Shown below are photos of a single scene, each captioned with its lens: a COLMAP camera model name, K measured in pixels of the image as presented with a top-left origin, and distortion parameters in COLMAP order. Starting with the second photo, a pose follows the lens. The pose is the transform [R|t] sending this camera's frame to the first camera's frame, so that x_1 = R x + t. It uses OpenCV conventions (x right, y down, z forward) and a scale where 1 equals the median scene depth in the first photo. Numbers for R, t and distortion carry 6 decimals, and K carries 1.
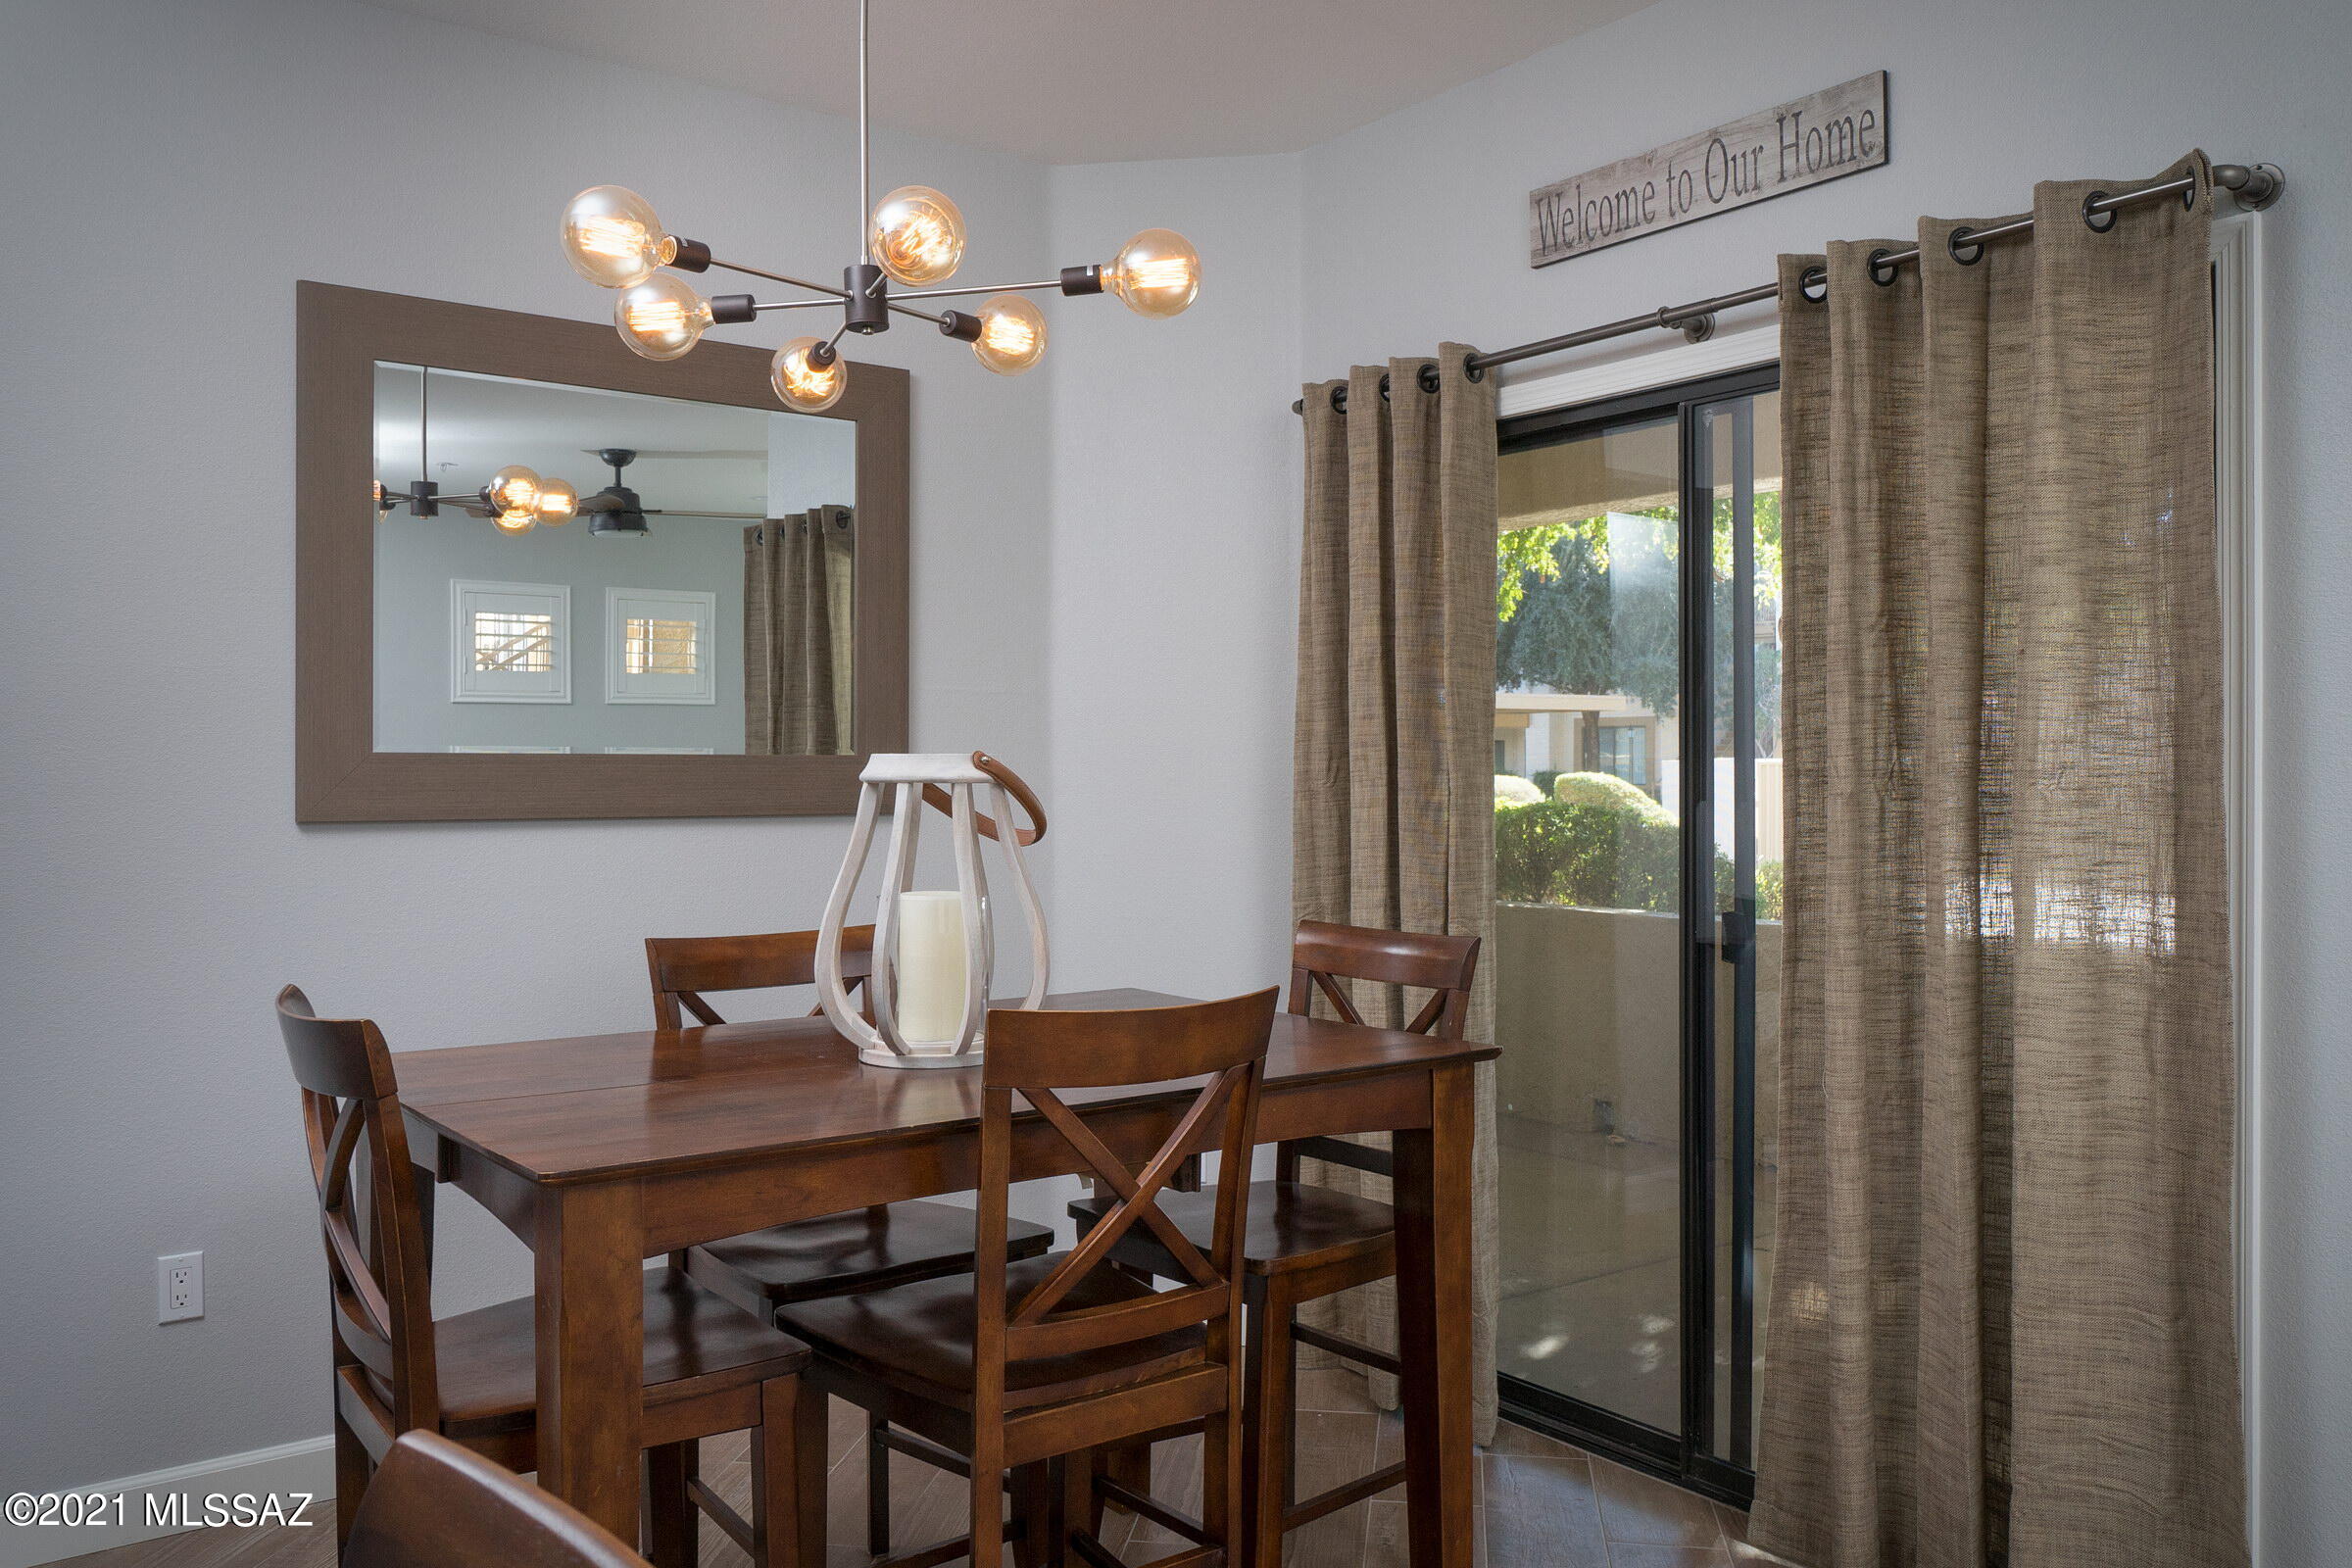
lens RADIAL K [[1835.3, 0, 1176.0], [0, 1835.3, 784.0], [0, 0, 1]] dist [0.009795, 0.006144]
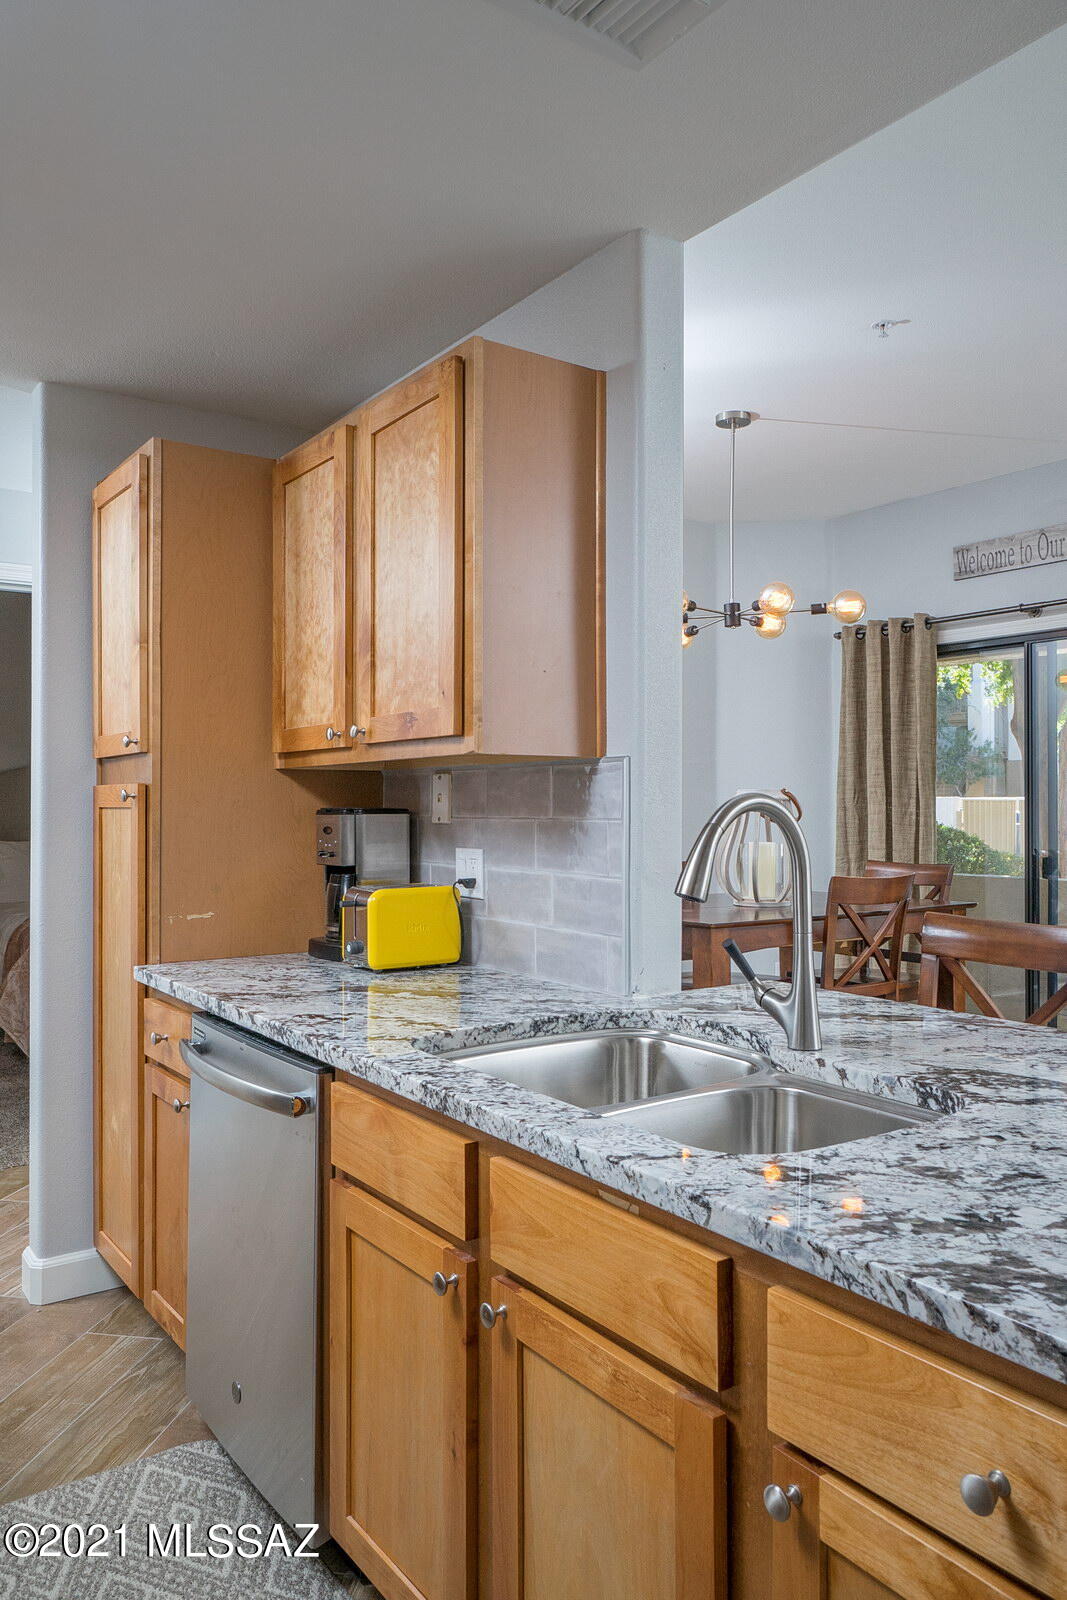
lens RADIAL K [[1164.4, 0, 533.5], [0, 1164.4, 800.0], [0, 0, 1]] dist [-0.001184, 0.000430]
pose [[0.999369, 0.004688, -0.035207, -0.281995], [-0.005111, 0.999916, -0.011923, 0.015301], [0.035149, 0.012096, 0.999309, -0.477314]]
